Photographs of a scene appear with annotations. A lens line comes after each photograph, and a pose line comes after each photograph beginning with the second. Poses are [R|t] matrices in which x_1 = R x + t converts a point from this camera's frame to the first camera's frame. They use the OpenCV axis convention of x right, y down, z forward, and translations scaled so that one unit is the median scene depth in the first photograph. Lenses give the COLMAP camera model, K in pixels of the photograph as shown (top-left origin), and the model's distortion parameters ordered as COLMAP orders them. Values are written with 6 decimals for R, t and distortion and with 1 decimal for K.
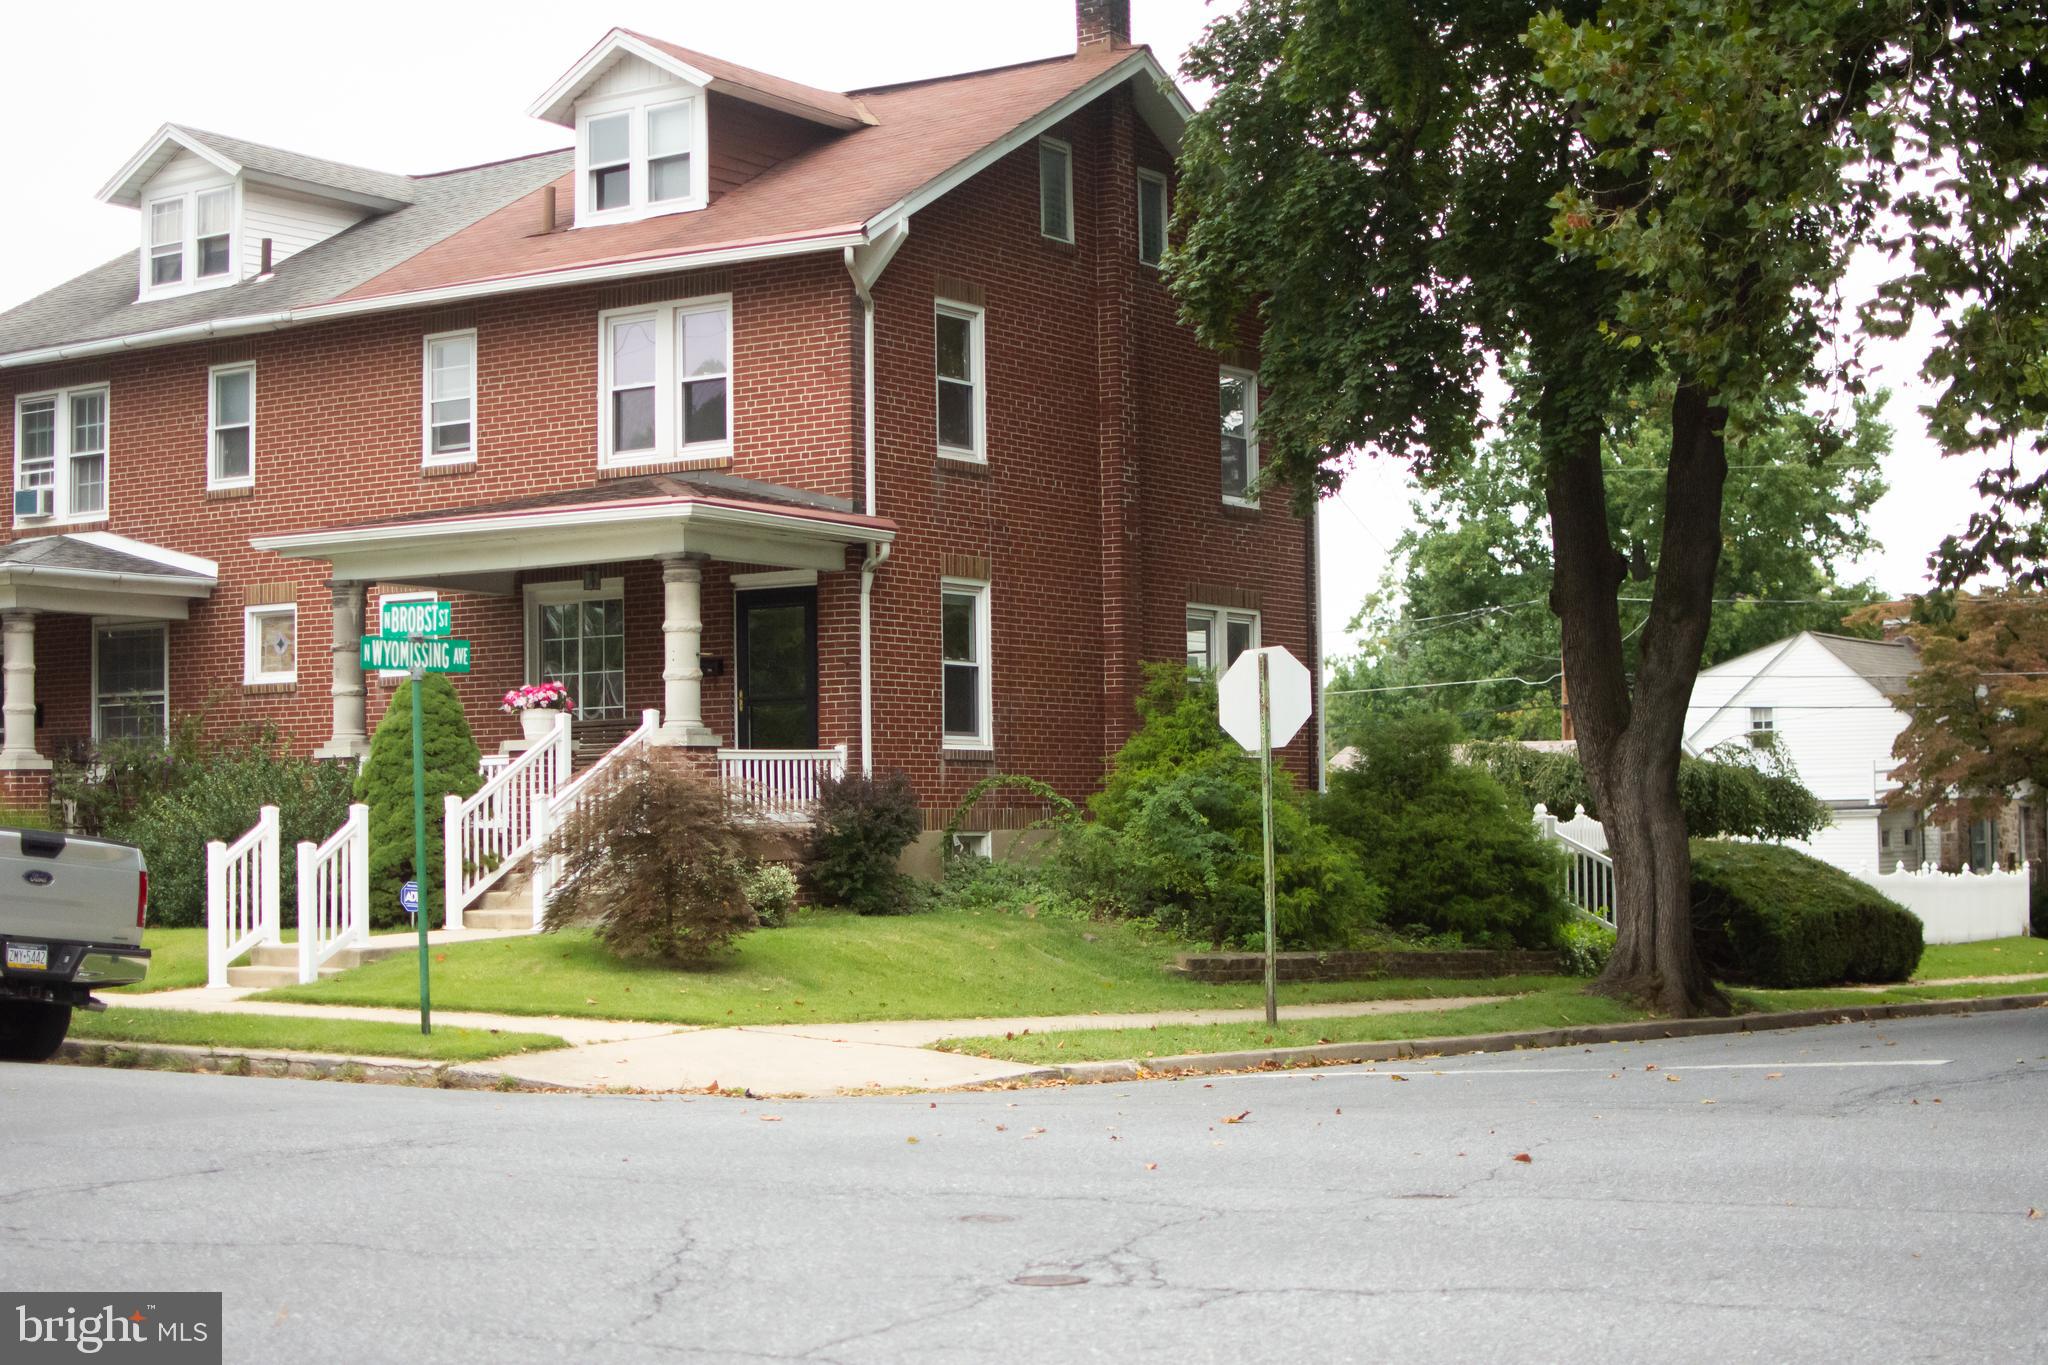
lens RADIAL K [[3125.5, 0, 1024.0], [0, 3125.5, 682.5], [0, 0, 1]] dist [-0.190648, 0.227911]
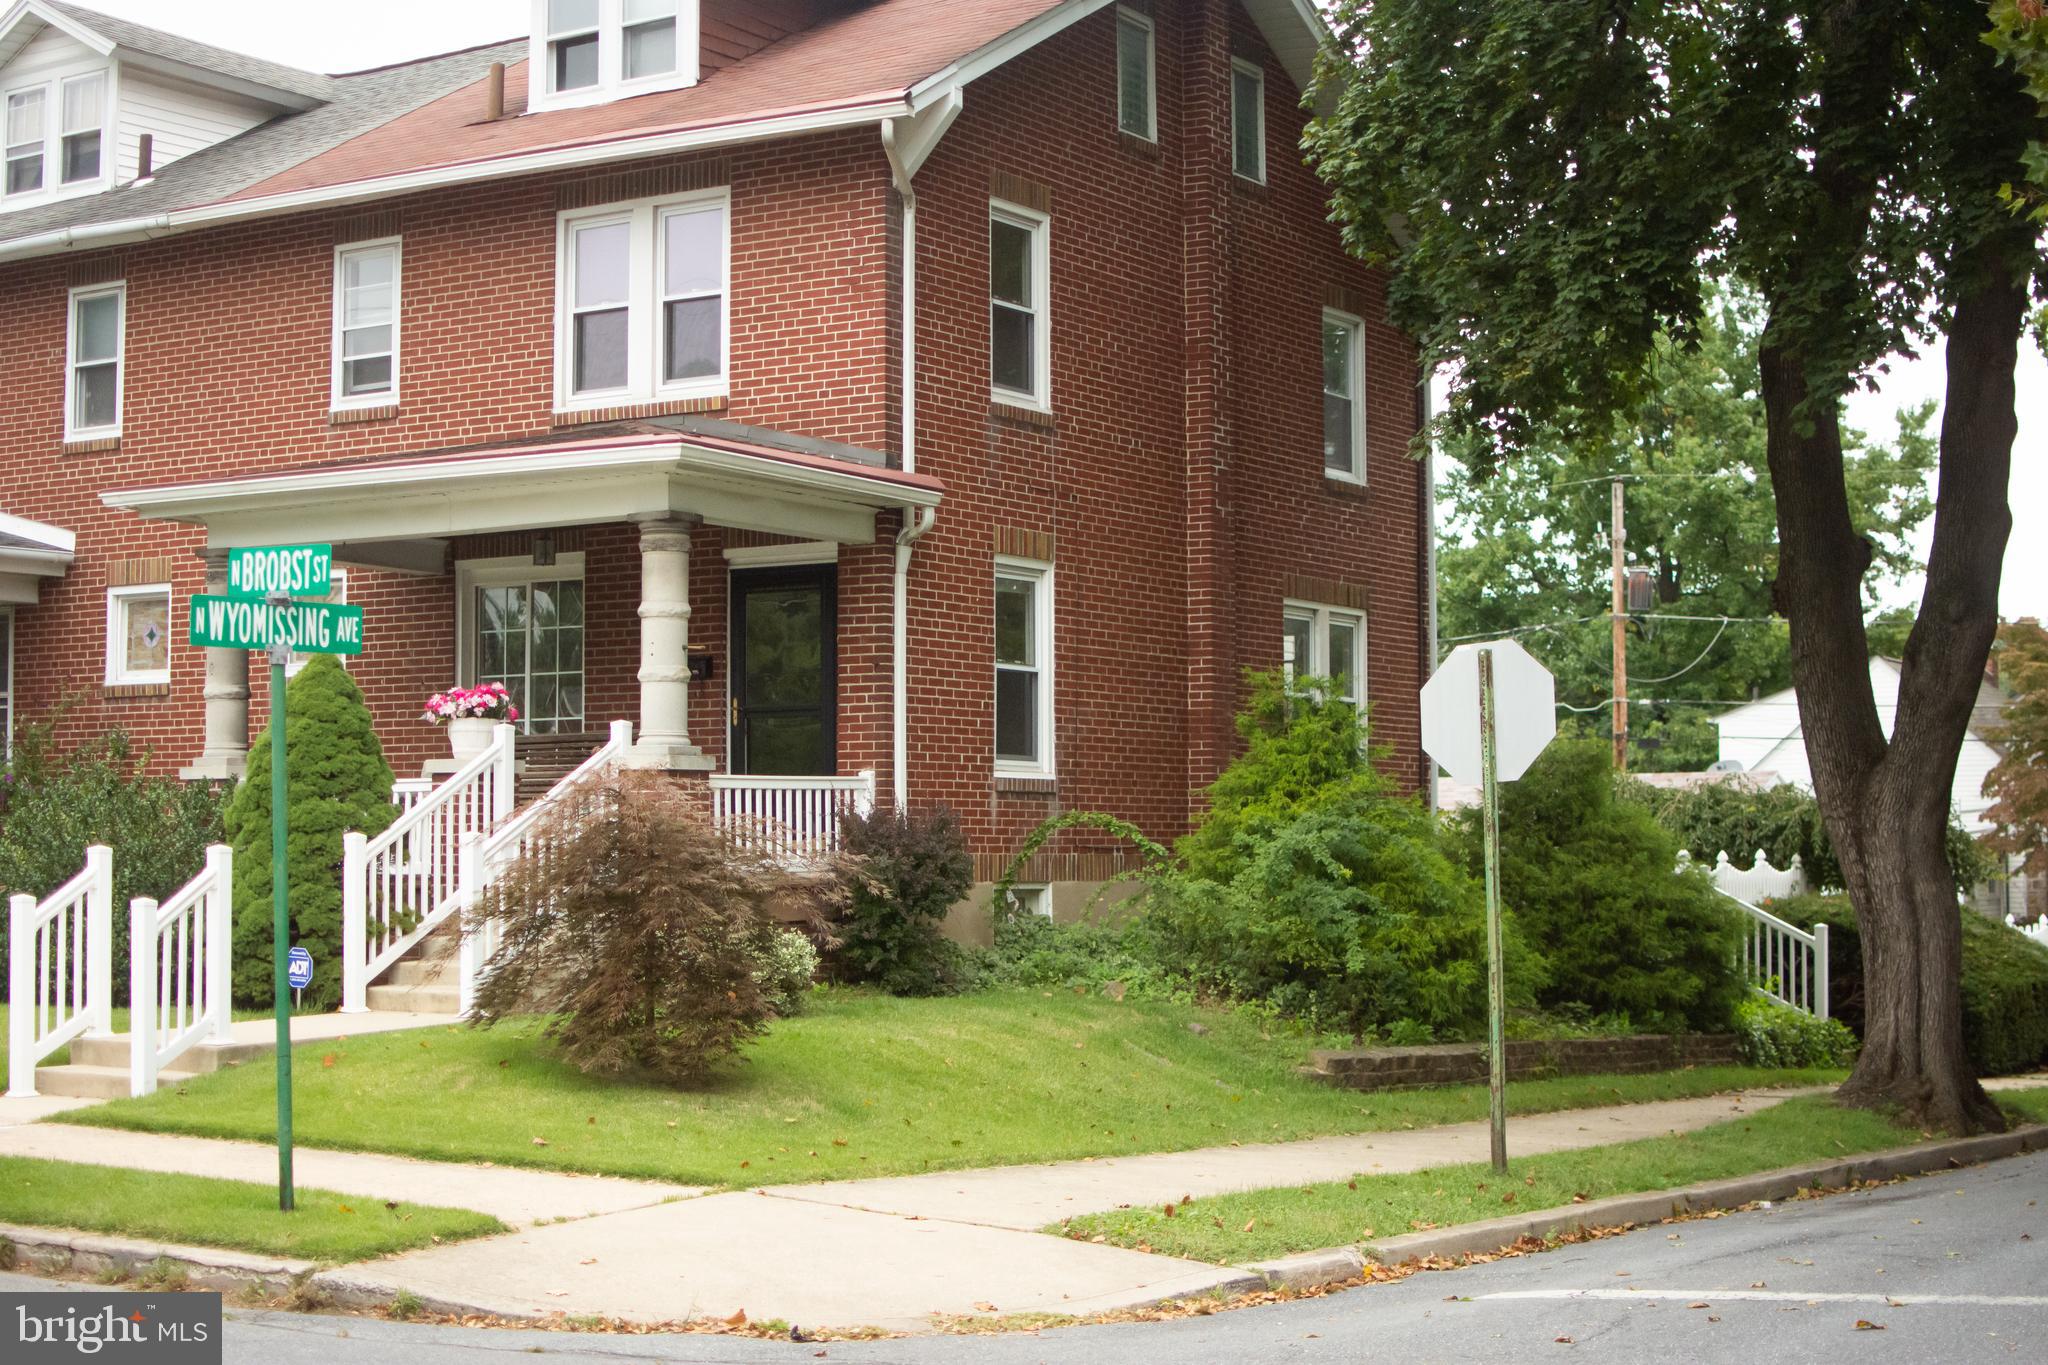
lens RADIAL K [[3125.5, 0, 1024.0], [0, 3125.5, 682.5], [0, 0, 1]] dist [-0.190648, 0.227911]
pose [[0.999770, 0.011981, 0.017769, -0.033102], [-0.011832, 0.999894, -0.008464, 0.004317], [-0.017869, 0.008252, 0.999806, 0.226988]]
